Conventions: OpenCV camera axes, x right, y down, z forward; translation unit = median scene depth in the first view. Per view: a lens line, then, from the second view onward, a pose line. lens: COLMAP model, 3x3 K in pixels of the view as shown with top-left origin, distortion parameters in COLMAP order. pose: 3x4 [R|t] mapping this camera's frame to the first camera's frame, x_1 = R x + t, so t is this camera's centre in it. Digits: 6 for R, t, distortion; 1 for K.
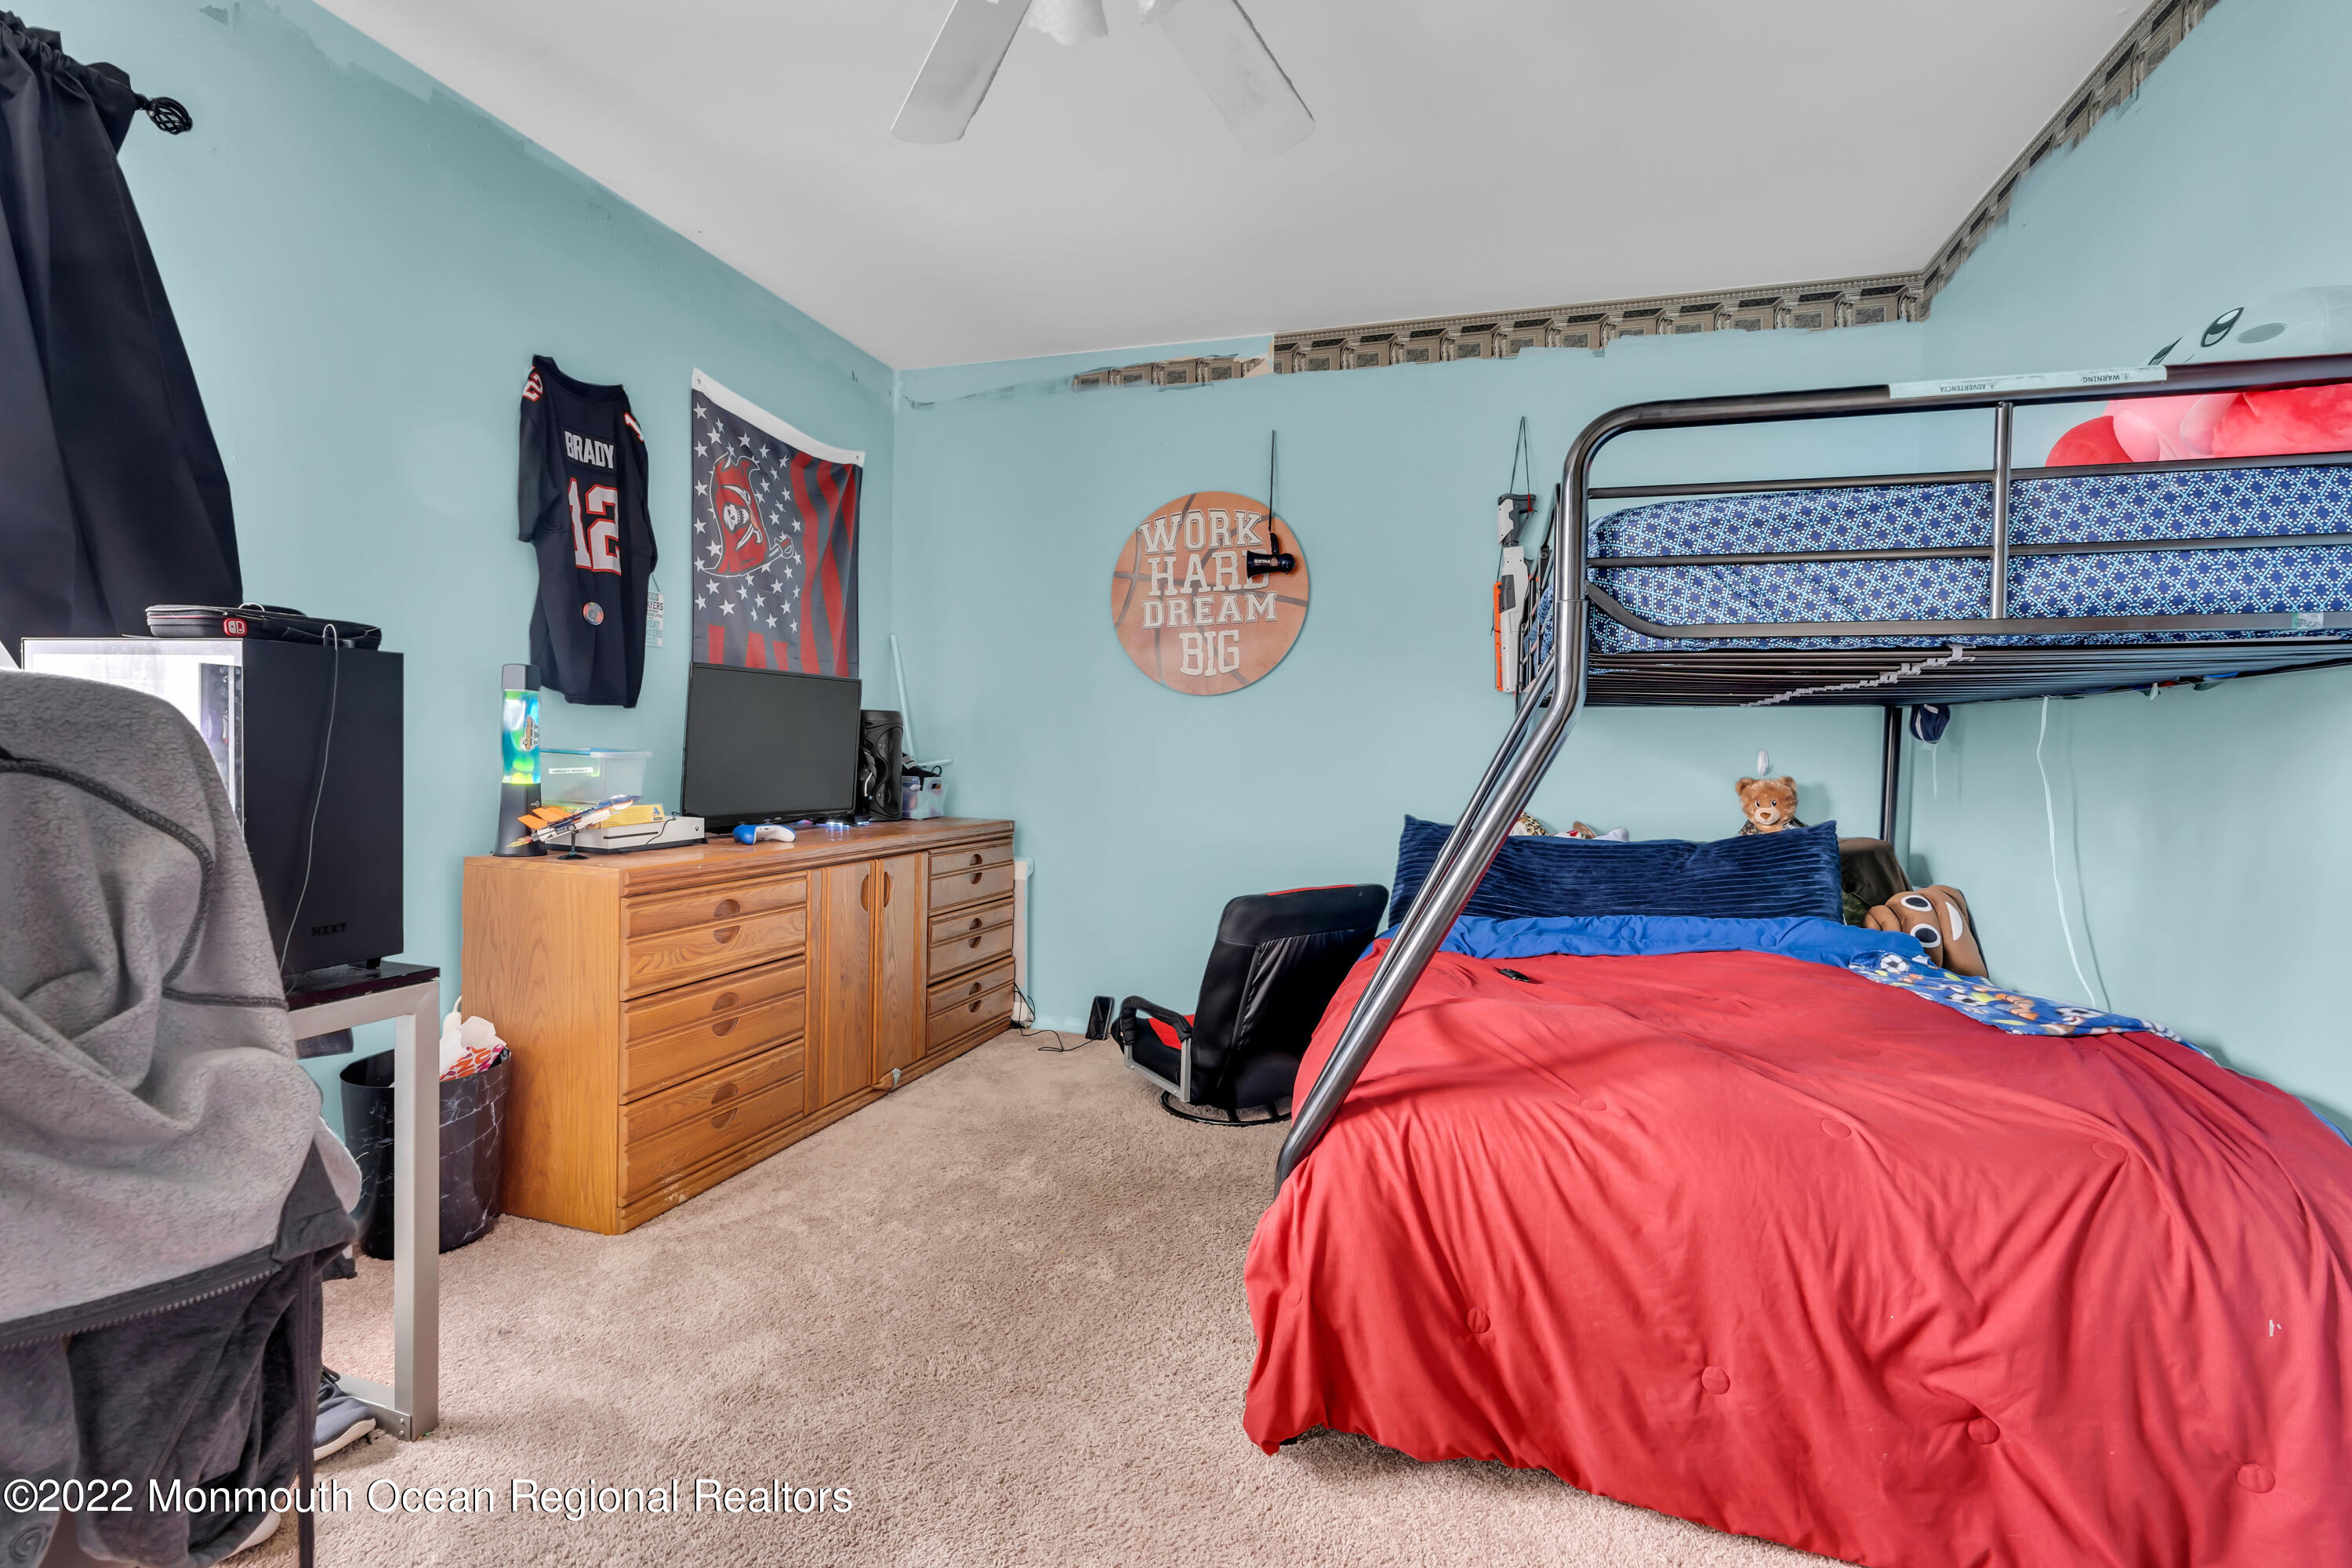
lens RADIAL K [[1097.1, 0, 1174.1], [0, 1097.1, 789.7], [0, 0, 1]] dist [-0.008056, 0.003418]
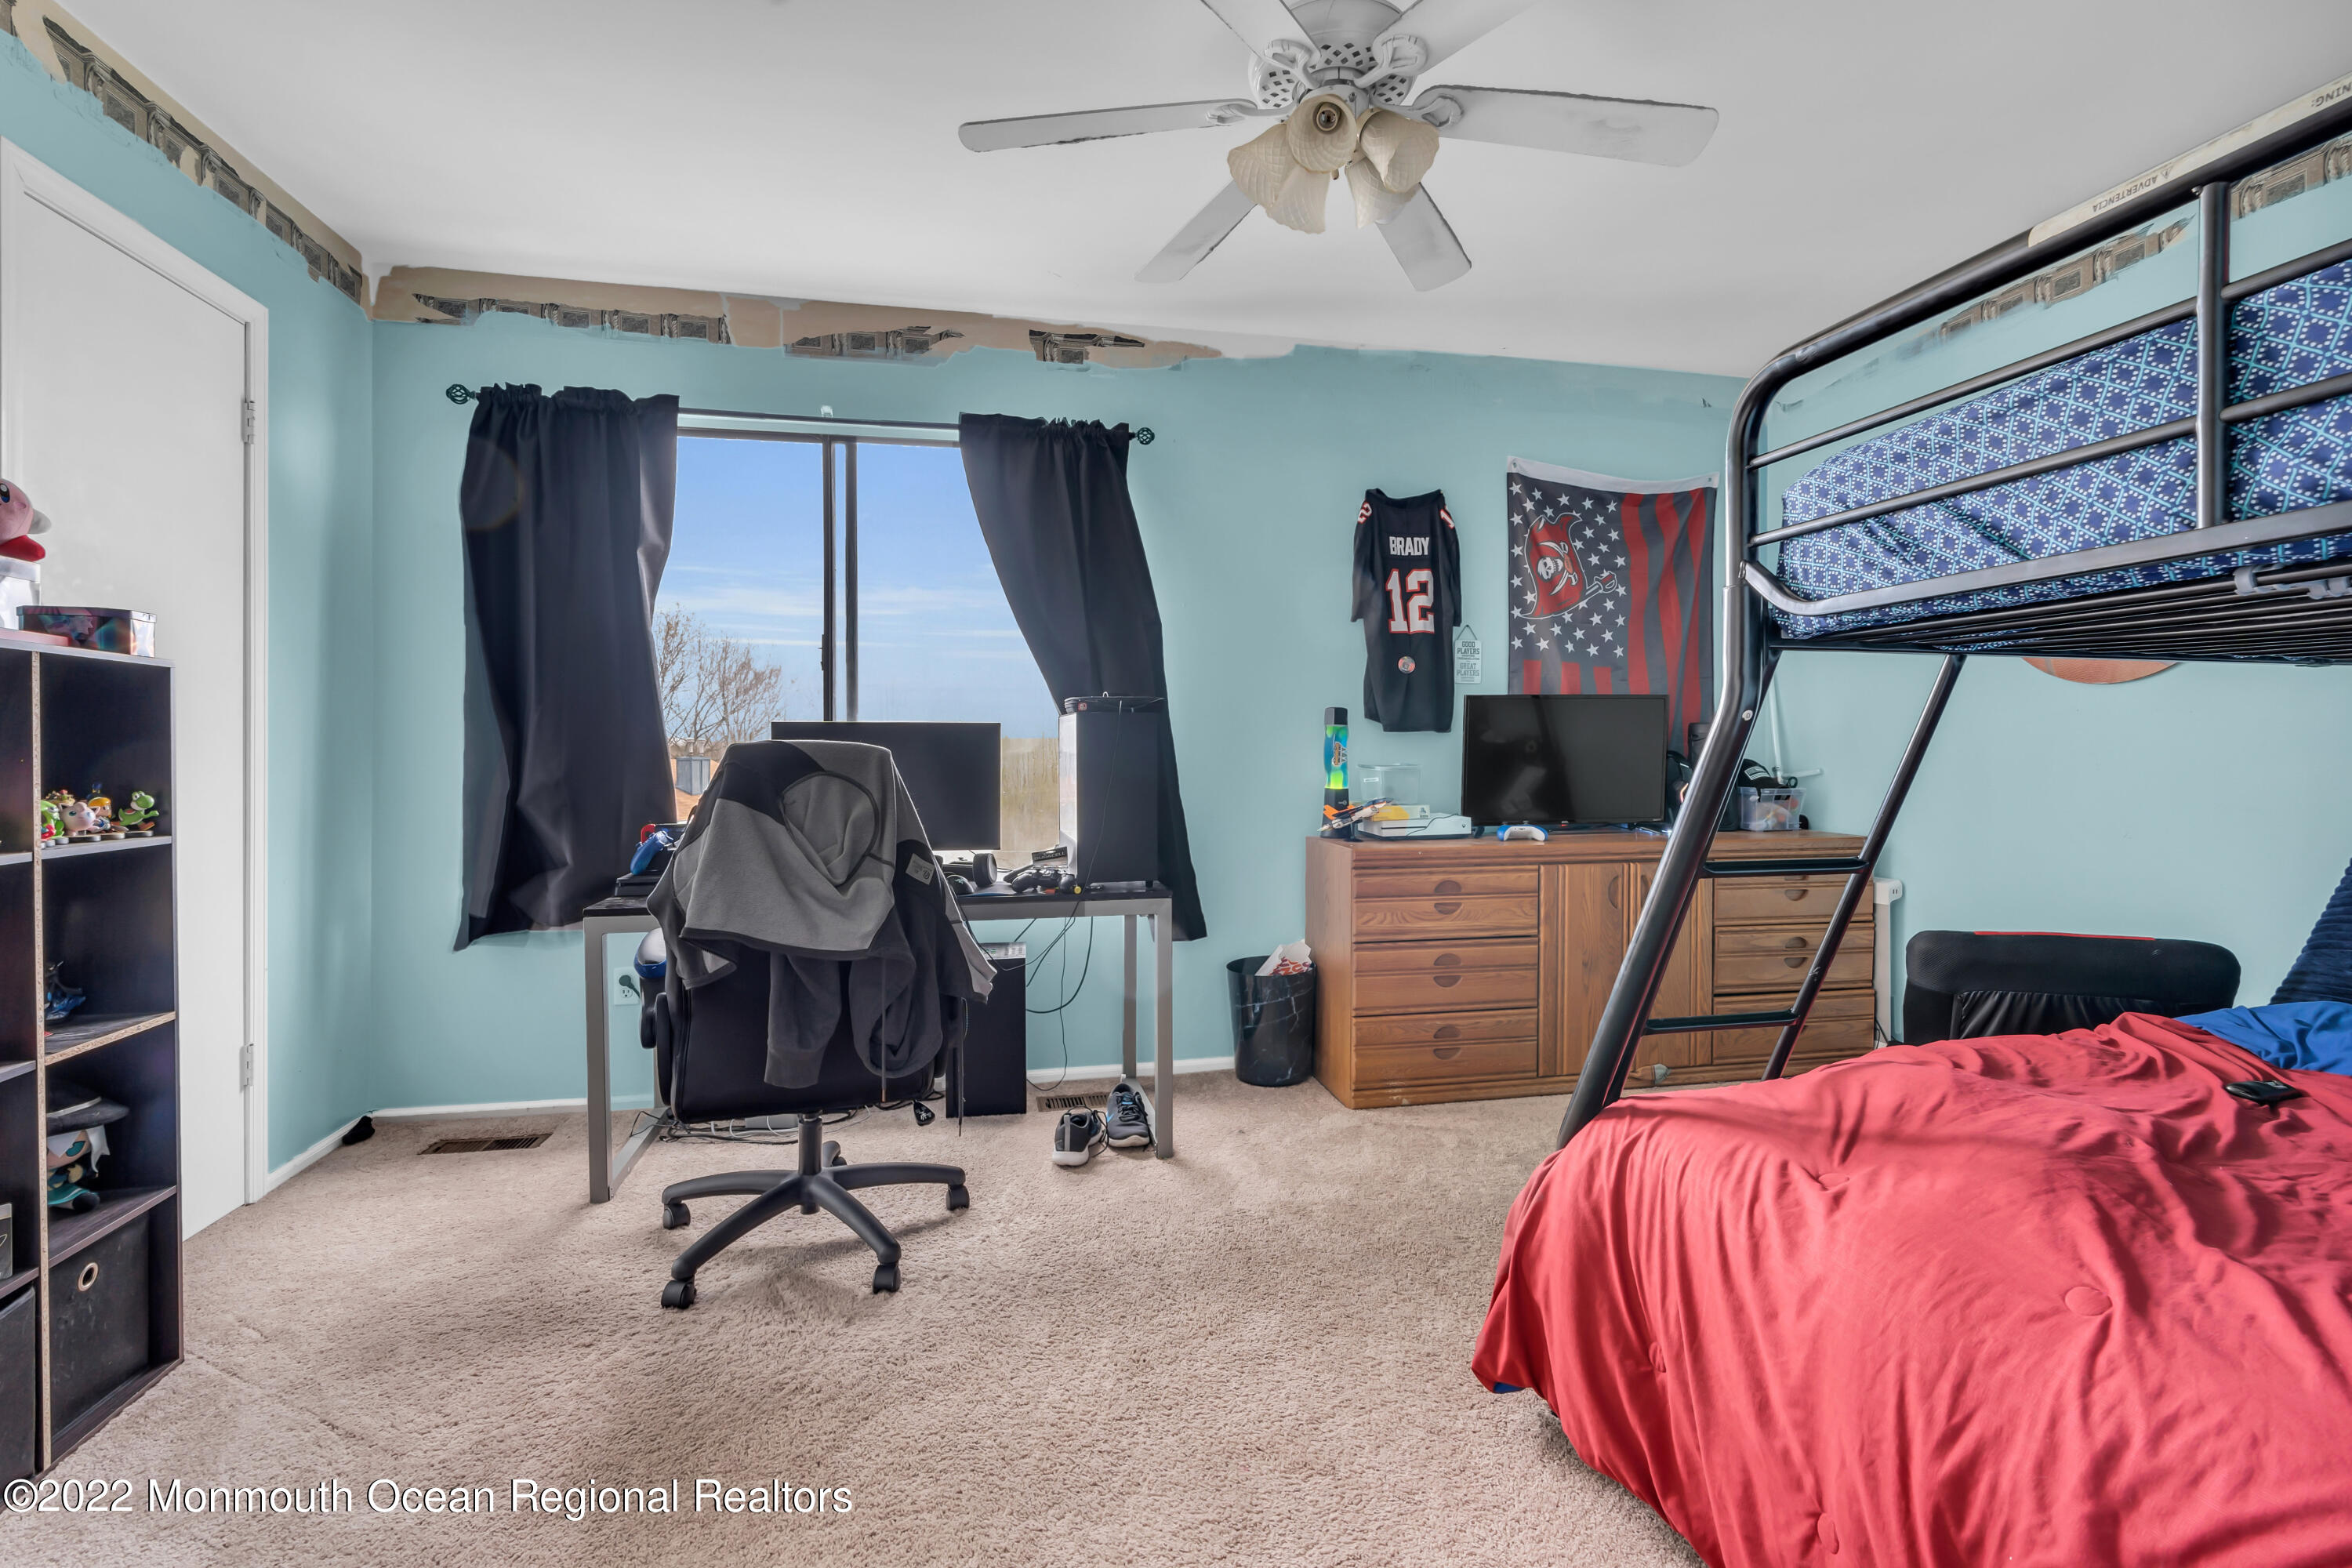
lens RADIAL K [[1097.1, 0, 1178.5], [0, 1097.1, 768.0], [0, 0, 1]] dist [-0.008056, 0.003418]
pose [[0.480199, -0.009664, -0.877106, 0.538356], [-0.019689, 0.999569, -0.021793, 0.002878], [0.876939, 0.027734, 0.479802, 0.100128]]
